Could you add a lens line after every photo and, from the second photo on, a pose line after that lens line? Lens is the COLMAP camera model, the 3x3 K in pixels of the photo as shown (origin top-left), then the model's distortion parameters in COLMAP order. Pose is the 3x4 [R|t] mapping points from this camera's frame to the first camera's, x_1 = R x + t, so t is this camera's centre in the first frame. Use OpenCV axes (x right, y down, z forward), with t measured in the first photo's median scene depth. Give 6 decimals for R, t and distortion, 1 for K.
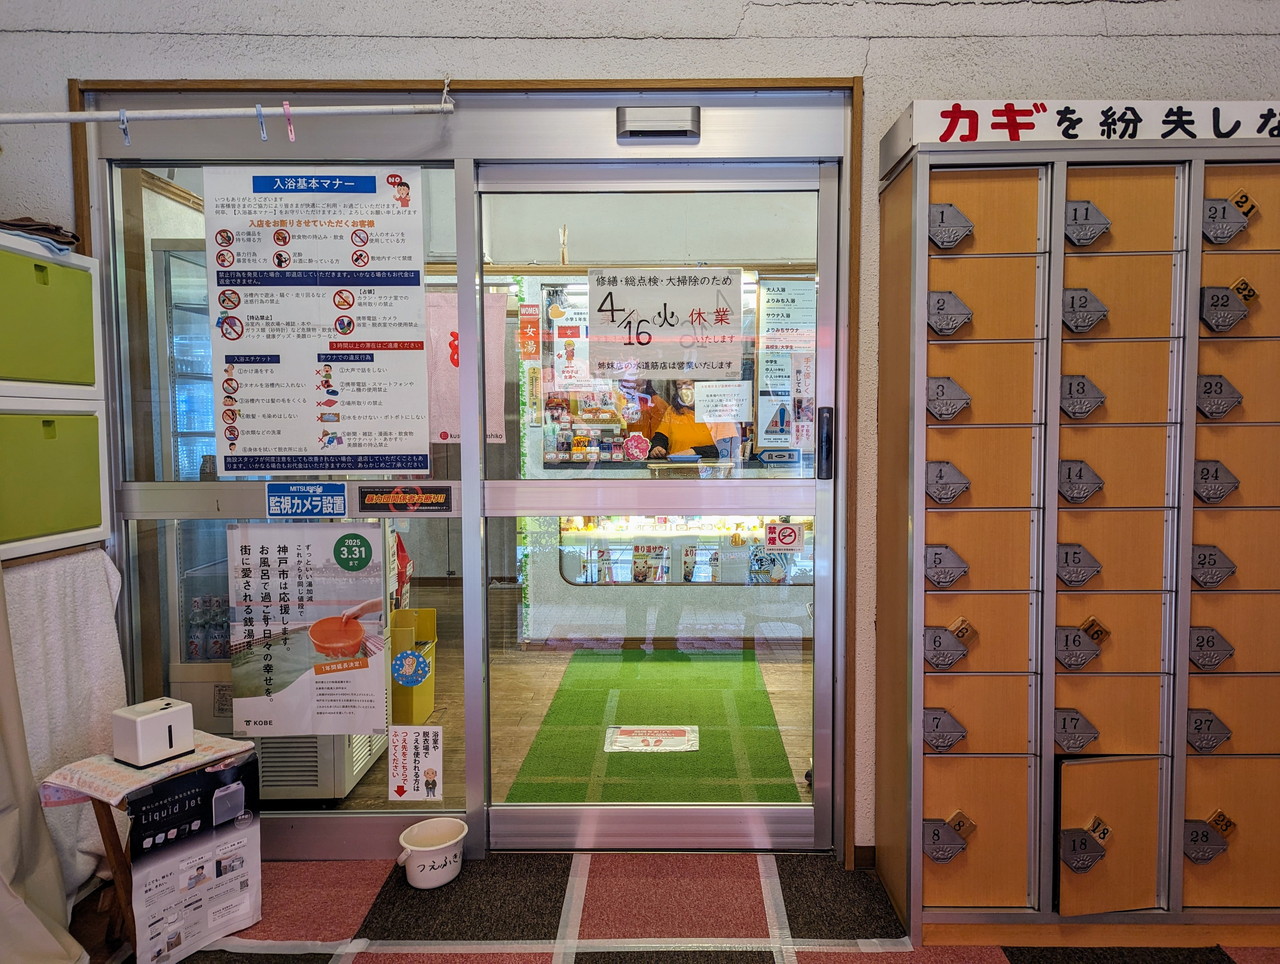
lens RADIAL K [[906.6, 0, 644.8], [0, 906.6, 483.6], [0, 0, 1]] dist [0.053656, -0.041827]
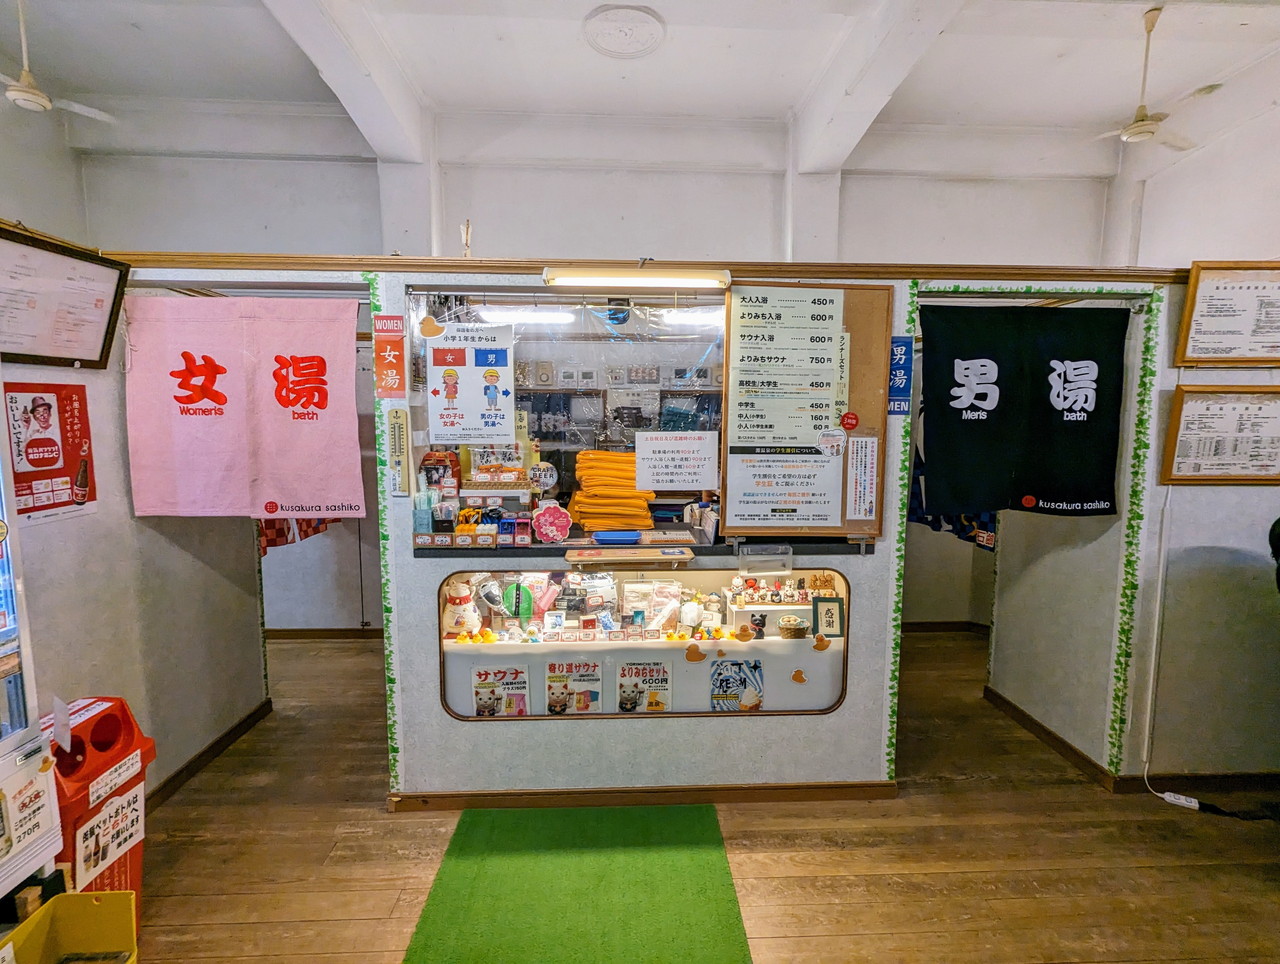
lens RADIAL K [[602.4, 0, 638.2], [0, 602.4, 474.2], [0, 0, 1]] dist [-0.002858, 0.001597]
pose [[0.998258, 0.002383, 0.058946, 0.027810], [-0.003672, 0.999757, 0.021757, -0.083058], [-0.058880, -0.021936, 0.998024, 0.499522]]
